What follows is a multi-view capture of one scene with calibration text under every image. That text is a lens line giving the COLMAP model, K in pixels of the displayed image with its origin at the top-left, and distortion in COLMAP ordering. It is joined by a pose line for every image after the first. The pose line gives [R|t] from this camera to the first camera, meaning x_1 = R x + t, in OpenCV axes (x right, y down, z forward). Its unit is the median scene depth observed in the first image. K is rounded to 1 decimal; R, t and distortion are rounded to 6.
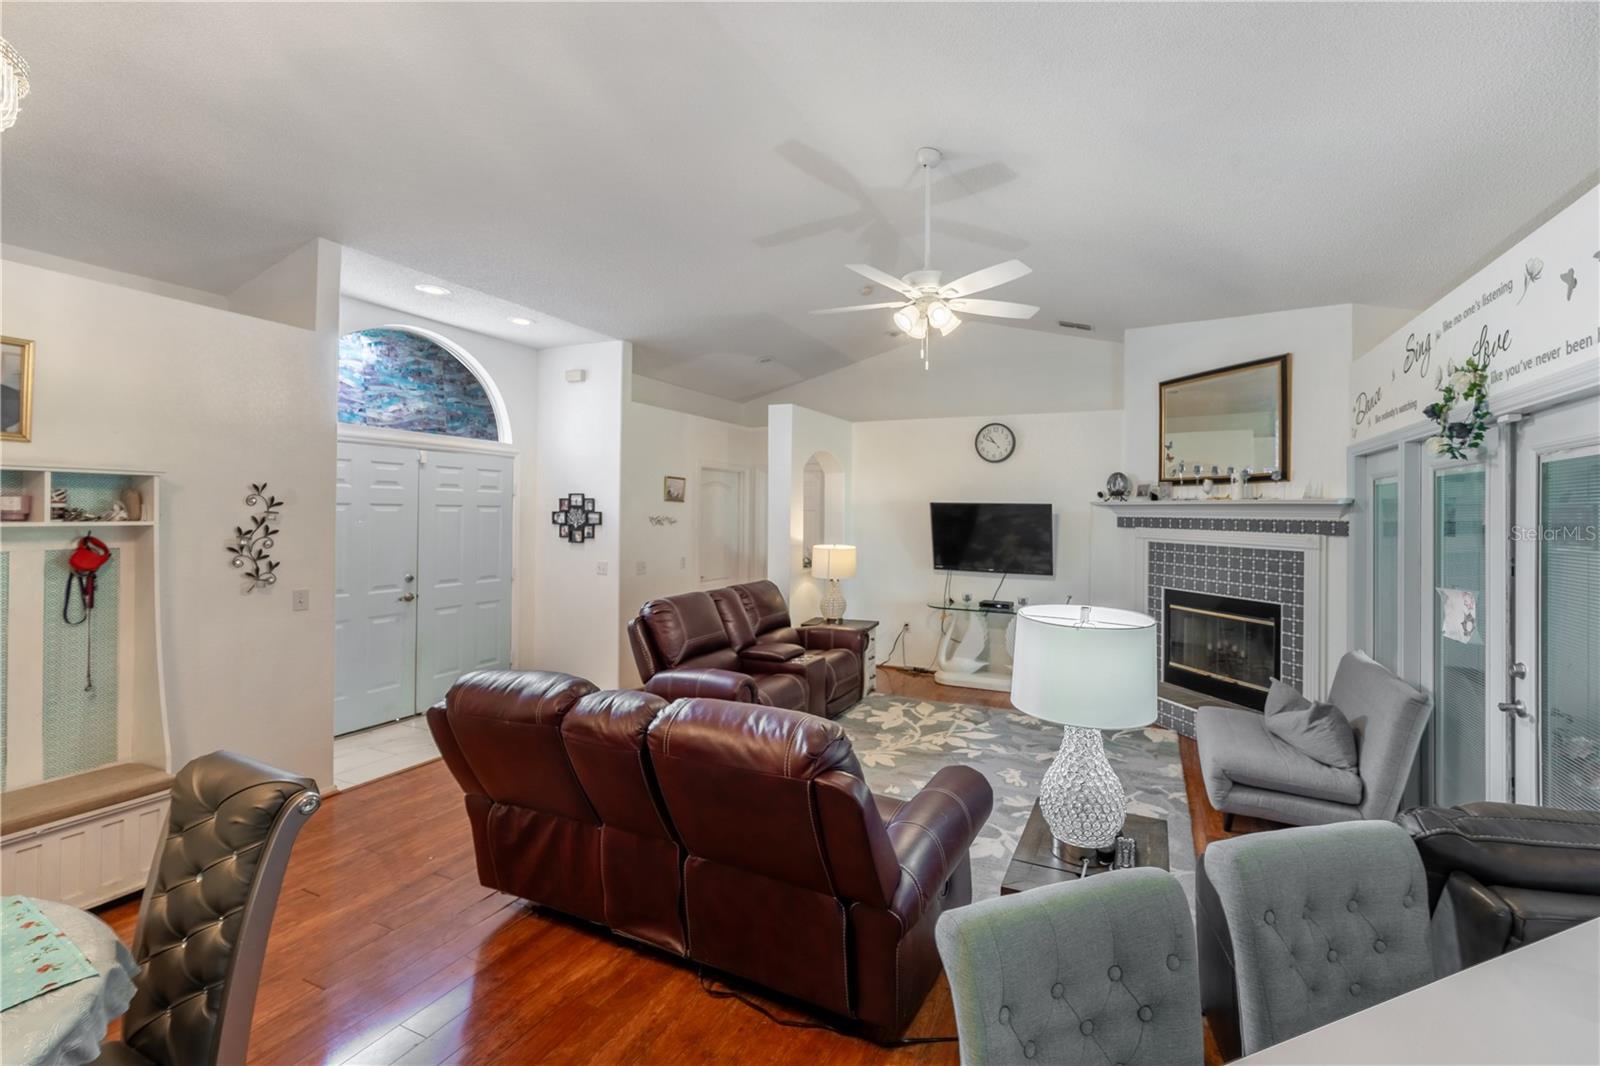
lens RADIAL K [[656.4, 0, 862.0], [0, 656.4, 513.7], [0, 0, 1]] dist [-0.000869, -0.000356]
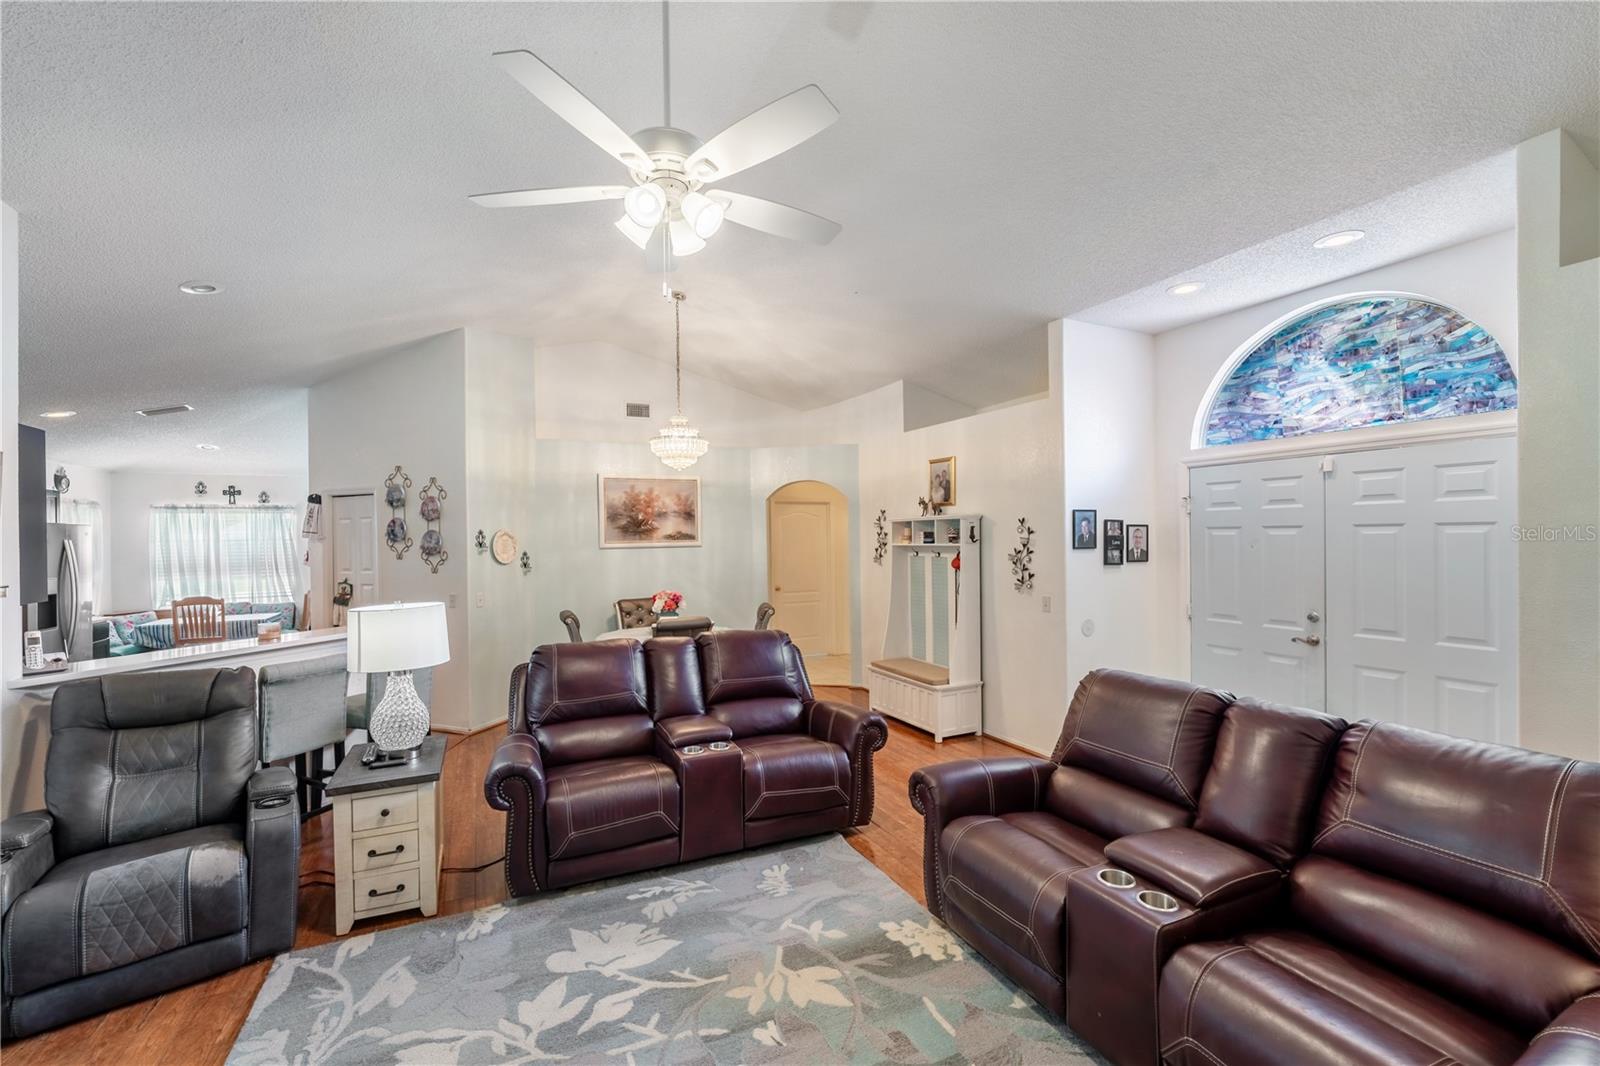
lens RADIAL K [[656.4, 0, 779.7], [0, 656.4, 542.5], [0, 0, 1]] dist [-0.000869, -0.000356]
pose [[-0.671394, 0.004678, -0.741085, 0.342998], [0.005253, 0.999985, 0.001553, 0.001929], [0.741082, -0.002850, -0.671409, 1.050737]]
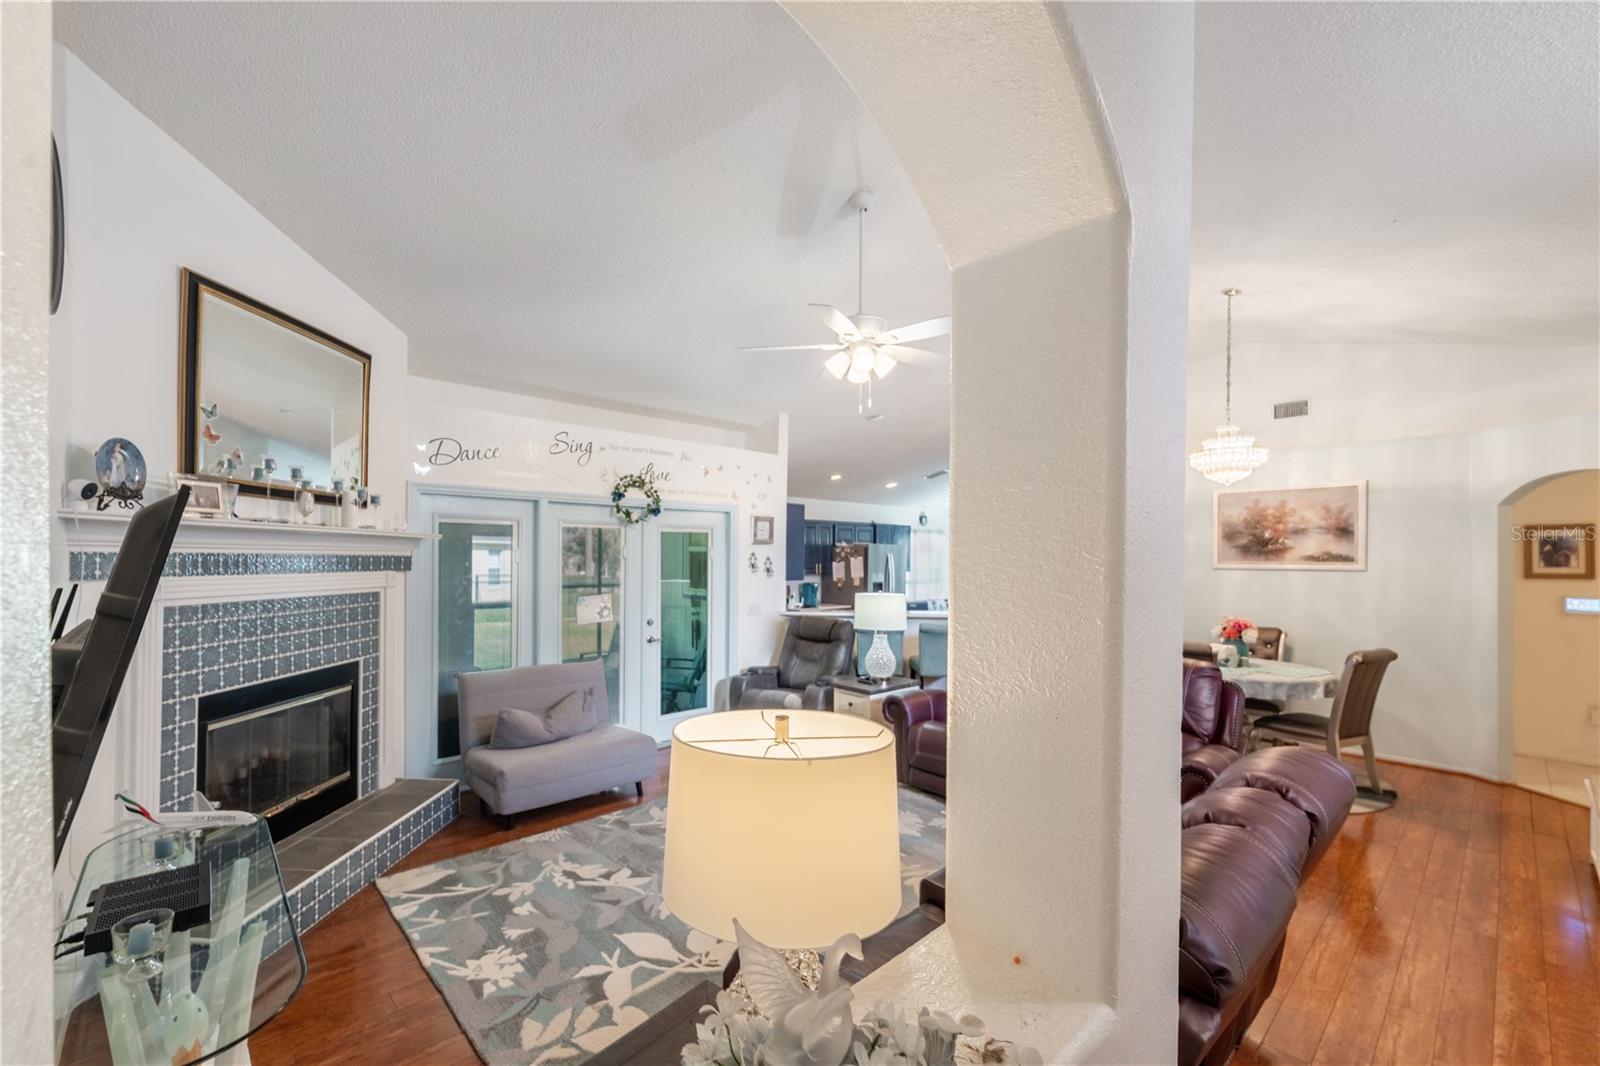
lens RADIAL K [[656.4, 0, 746.7], [0, 656.4, 556.1], [0, 0, 1]] dist [-0.000869, -0.000356]
pose [[-0.896210, -0.017495, 0.443285, -0.138306], [-0.016664, 0.999845, 0.005770, -0.002249], [-0.443317, -0.002216, -0.896362, 1.406516]]
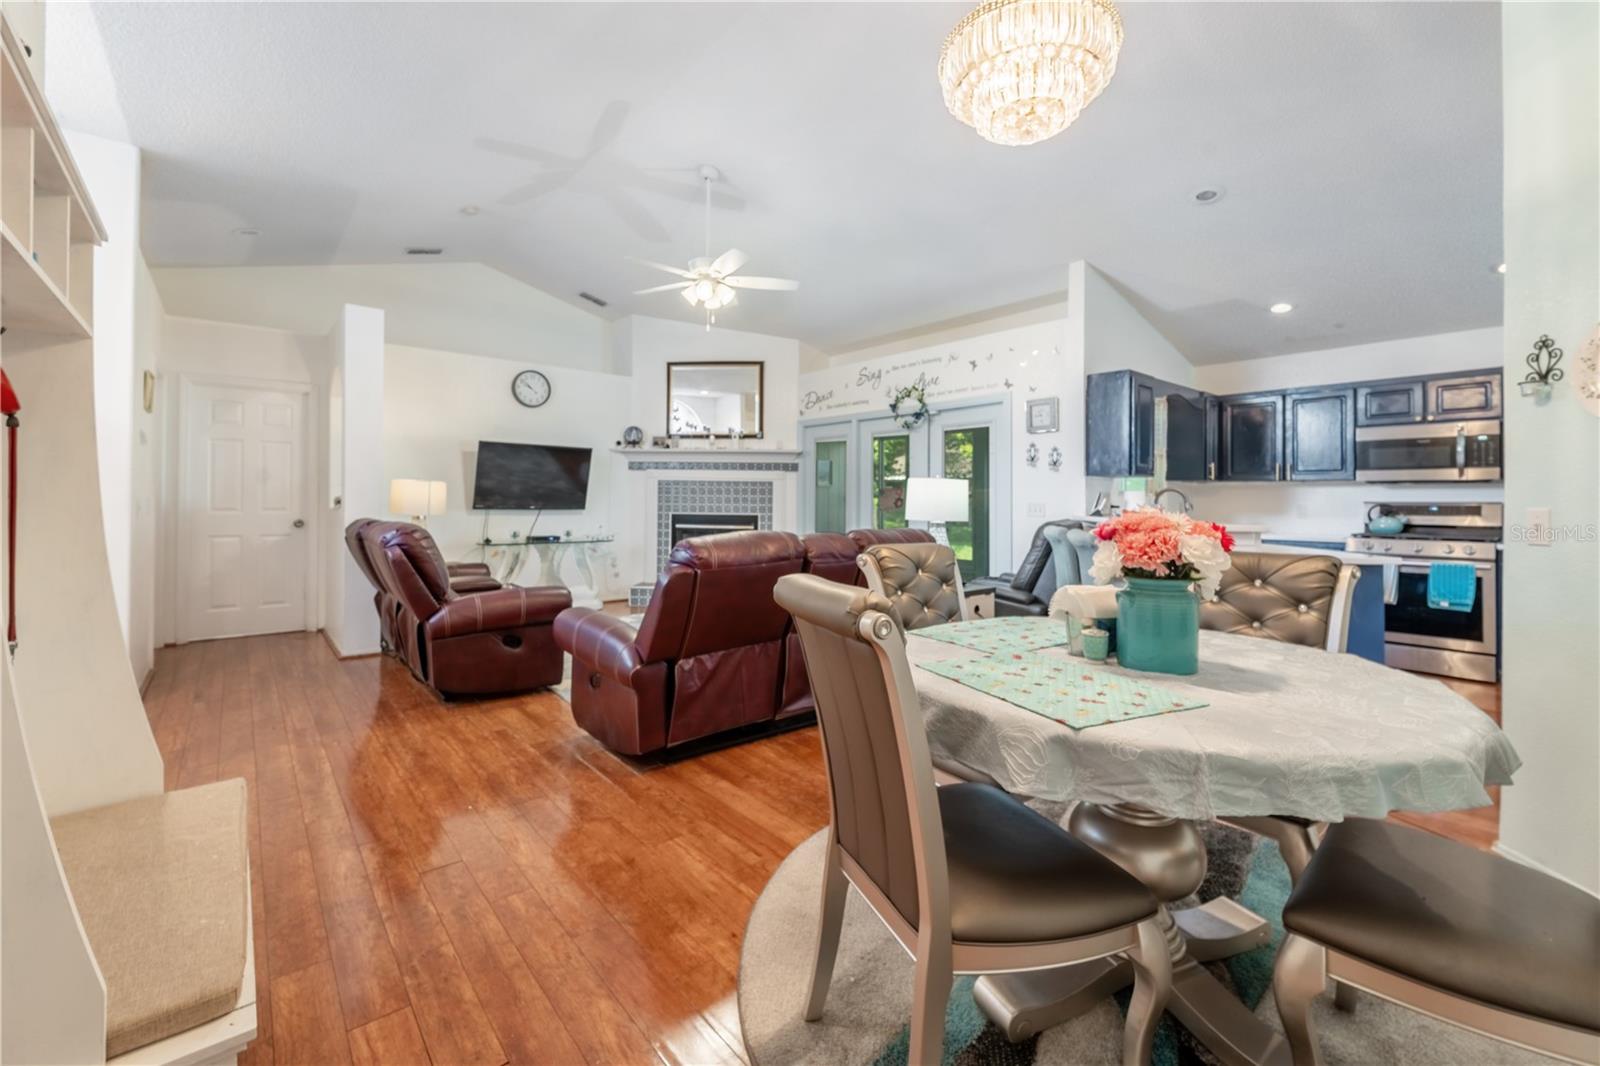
lens RADIAL K [[656.4, 0, 795.5], [0, 656.4, 507.7], [0, 0, 1]] dist [-0.000869, -0.000356]
pose [[0.453007, -0.020862, 0.891263, -0.723953], [-0.000575, 0.999719, 0.023693, 0.076907], [-0.891507, -0.011245, 0.452867, 0.163110]]
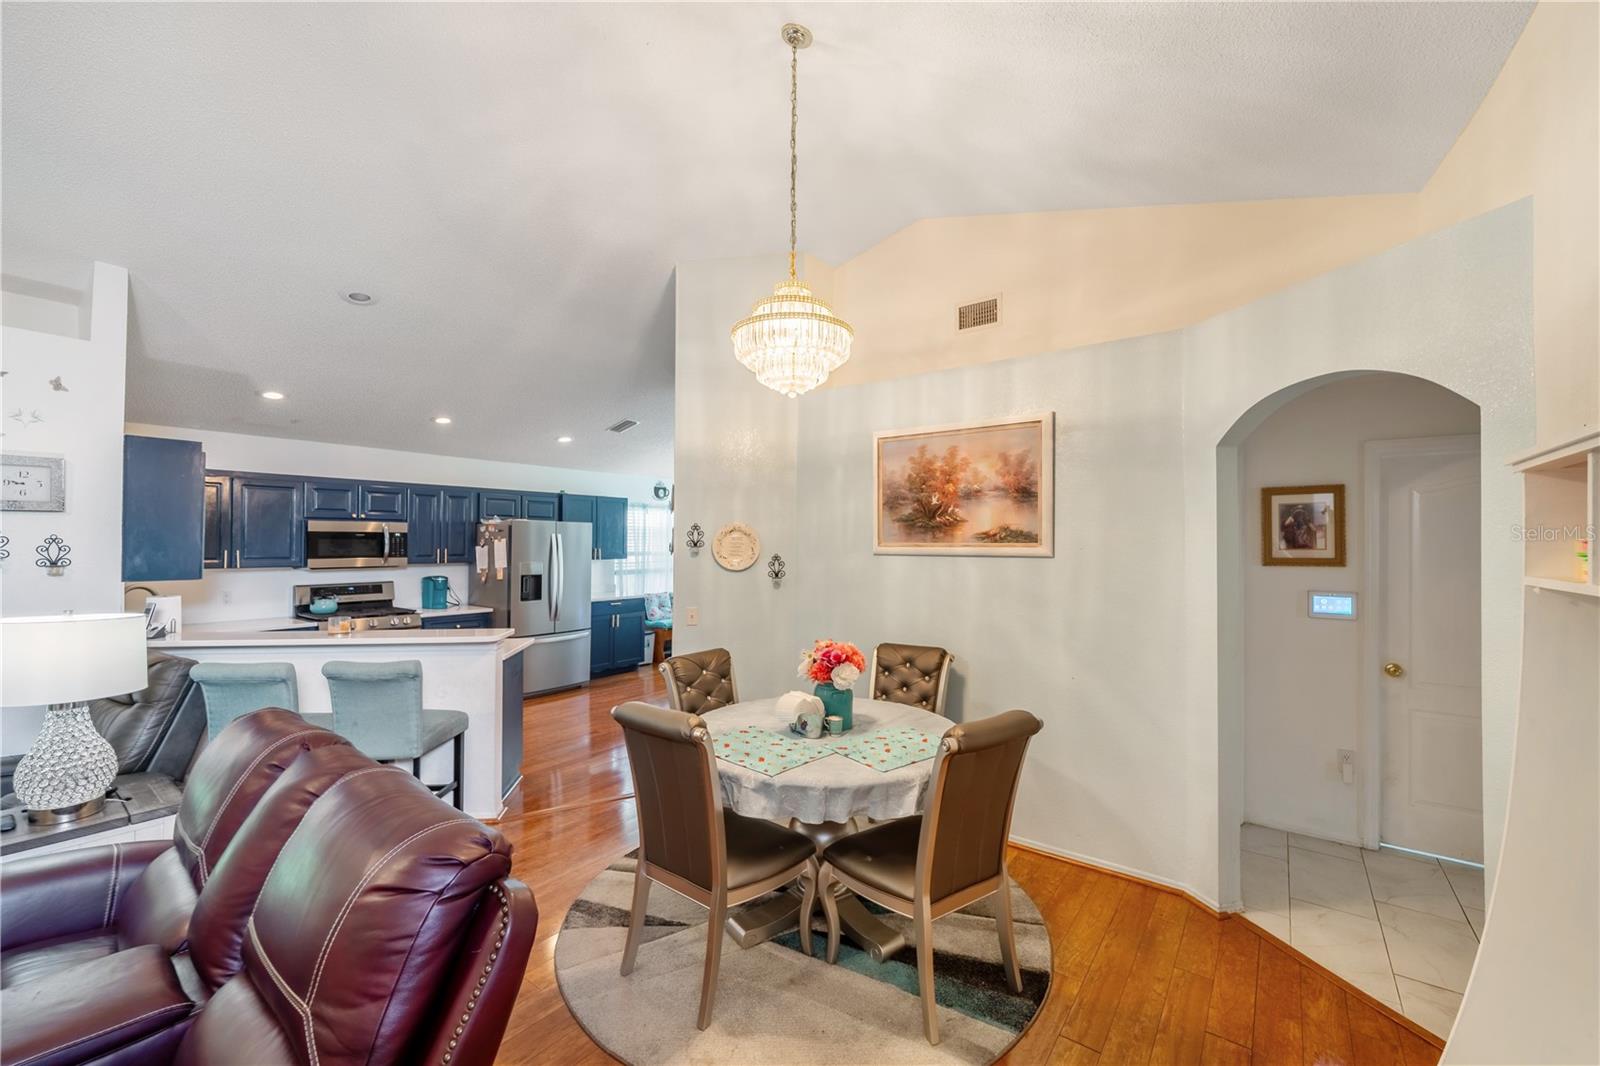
lens RADIAL K [[656.4, 0, 806.5], [0, 656.4, 530.2], [0, 0, 1]] dist [-0.000869, -0.000356]
pose [[-0.970572, -0.010991, 0.240560, -0.487126], [-0.014579, 0.999807, -0.013139, -0.003311], [-0.240370, -0.016259, -0.970545, 0.709148]]
